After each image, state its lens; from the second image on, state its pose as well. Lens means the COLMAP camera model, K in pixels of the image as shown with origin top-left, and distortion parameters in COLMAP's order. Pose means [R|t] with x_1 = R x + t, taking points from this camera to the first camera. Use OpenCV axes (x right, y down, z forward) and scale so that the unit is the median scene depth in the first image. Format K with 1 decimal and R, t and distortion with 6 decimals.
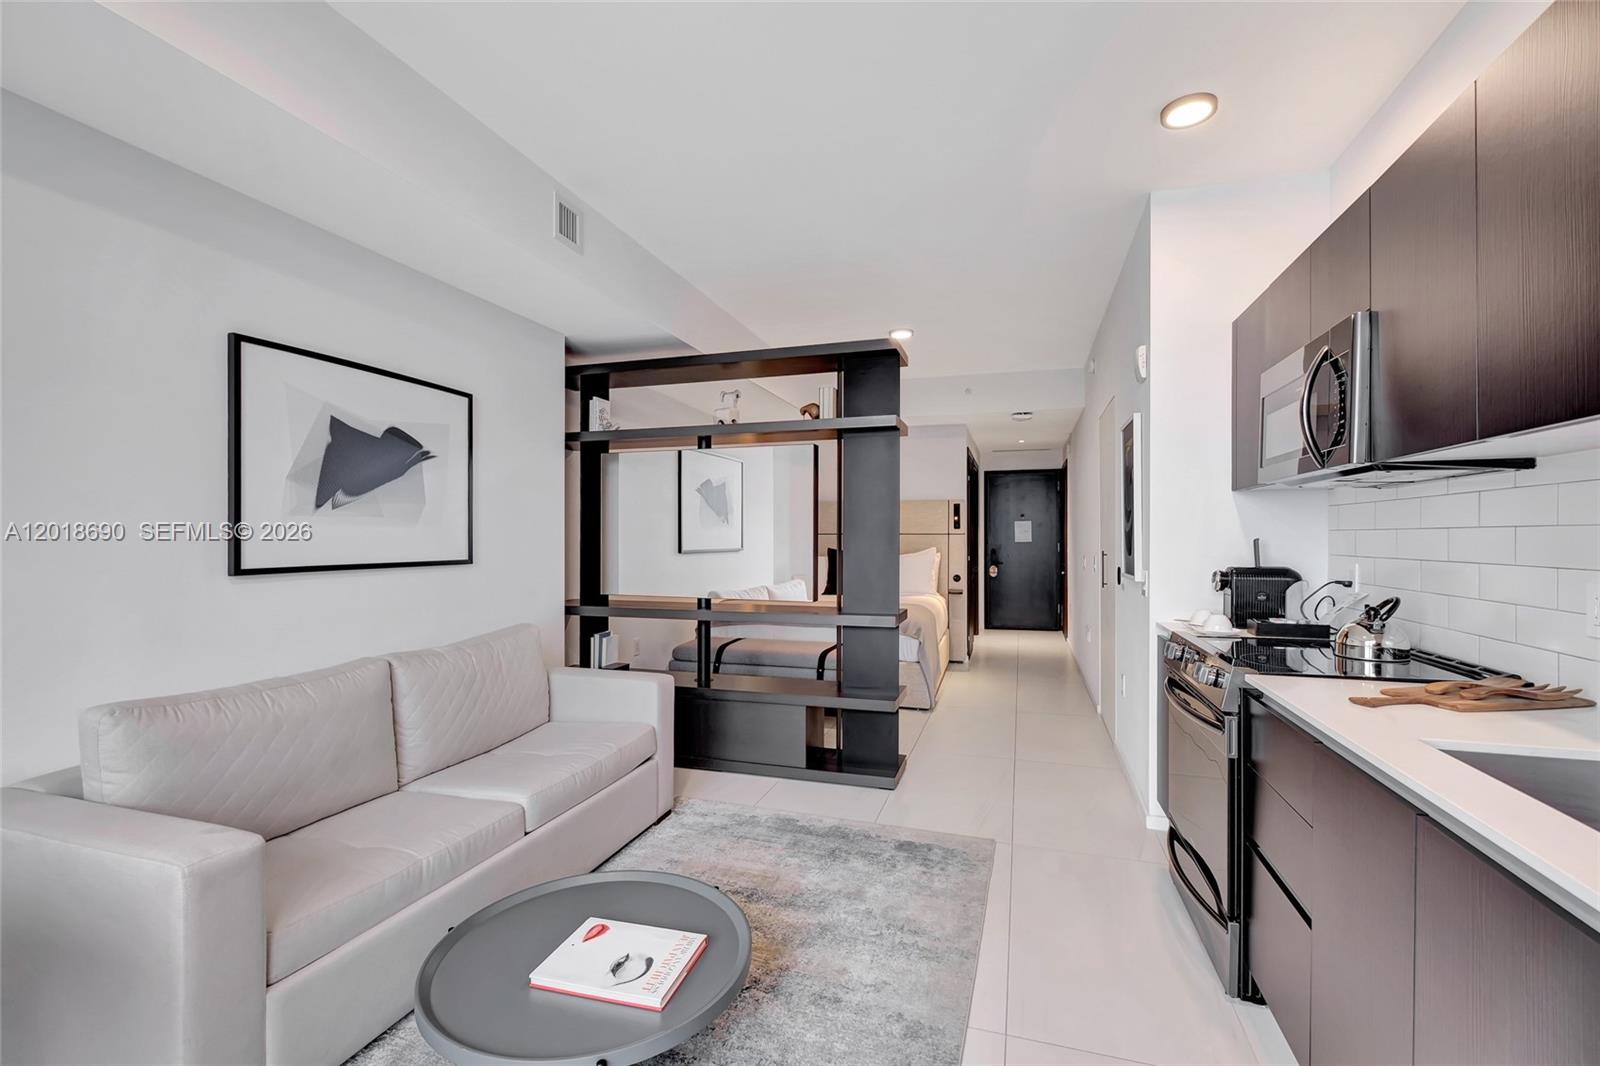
lens RADIAL K [[716.6, 0, 796.7], [0, 716.6, 535.0], [0, 0, 1]] dist [-0.001292, -0.000300]
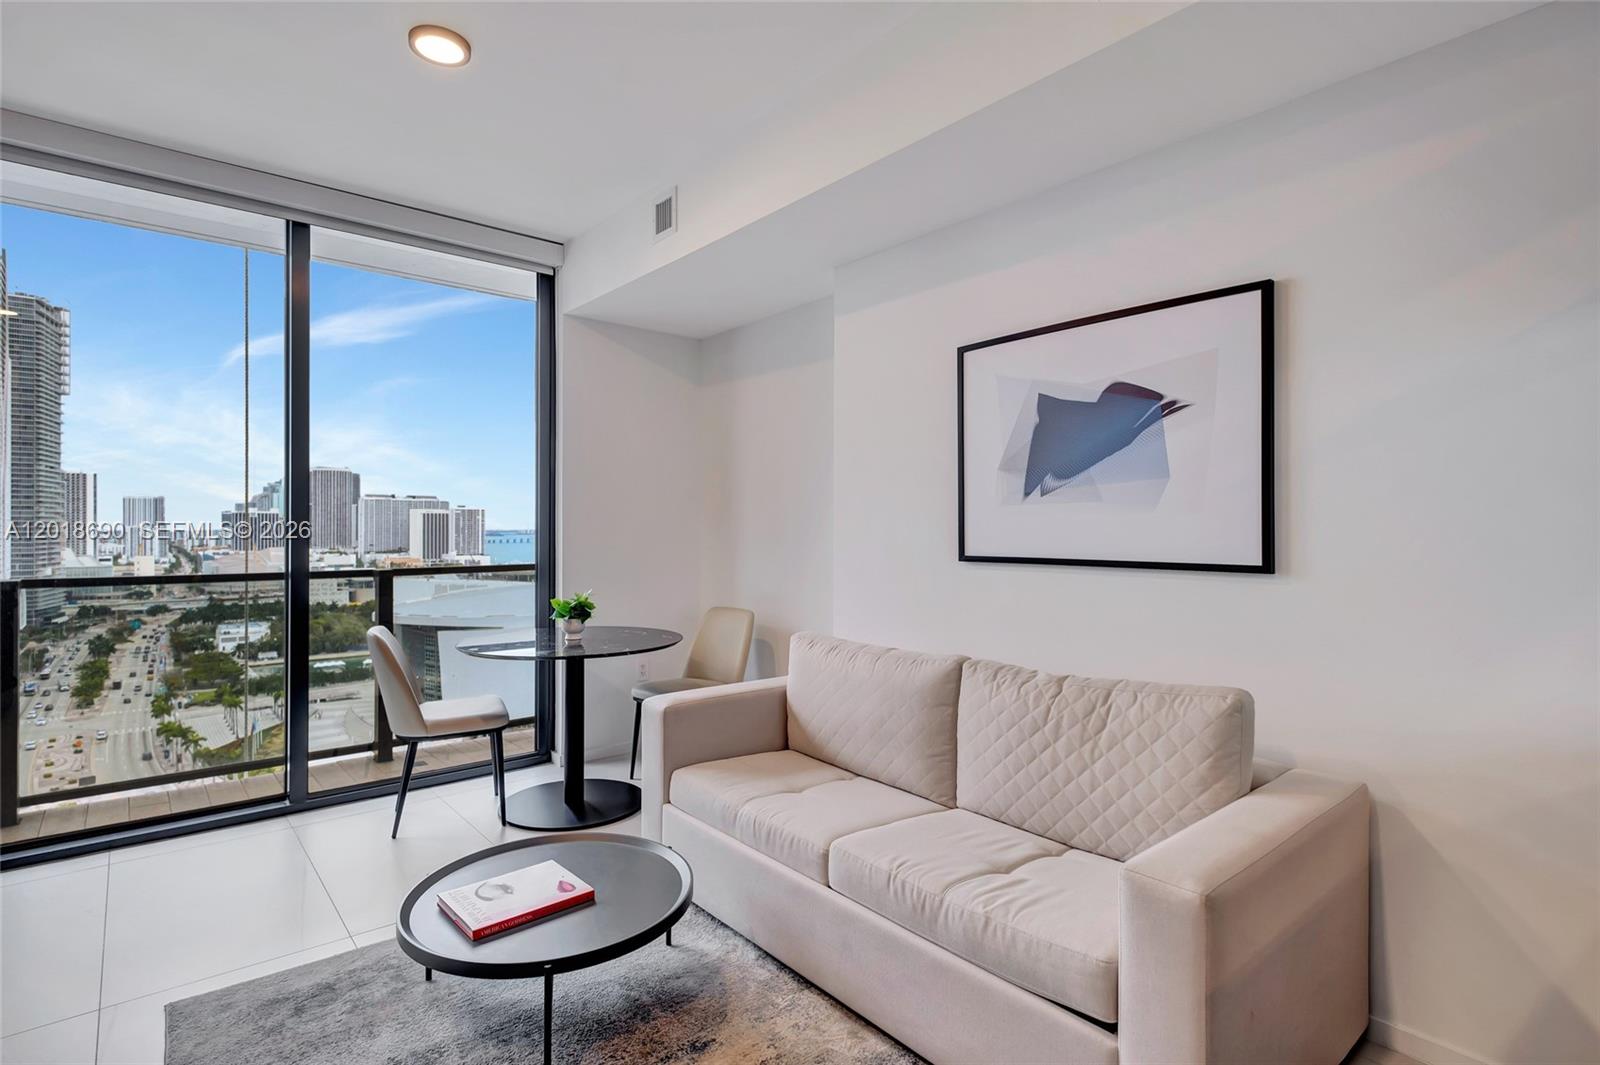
lens RADIAL K [[786.1, 0, 803.0], [0, 786.1, 534.4], [0, 0, 1]] dist [-0.002007, 0.000184]
pose [[-0.533605, 0.008404, -0.845692, 0.341613], [0.002685, 0.999962, 0.008243, 0.002999], [0.845729, 0.002128, -0.533608, 1.233979]]
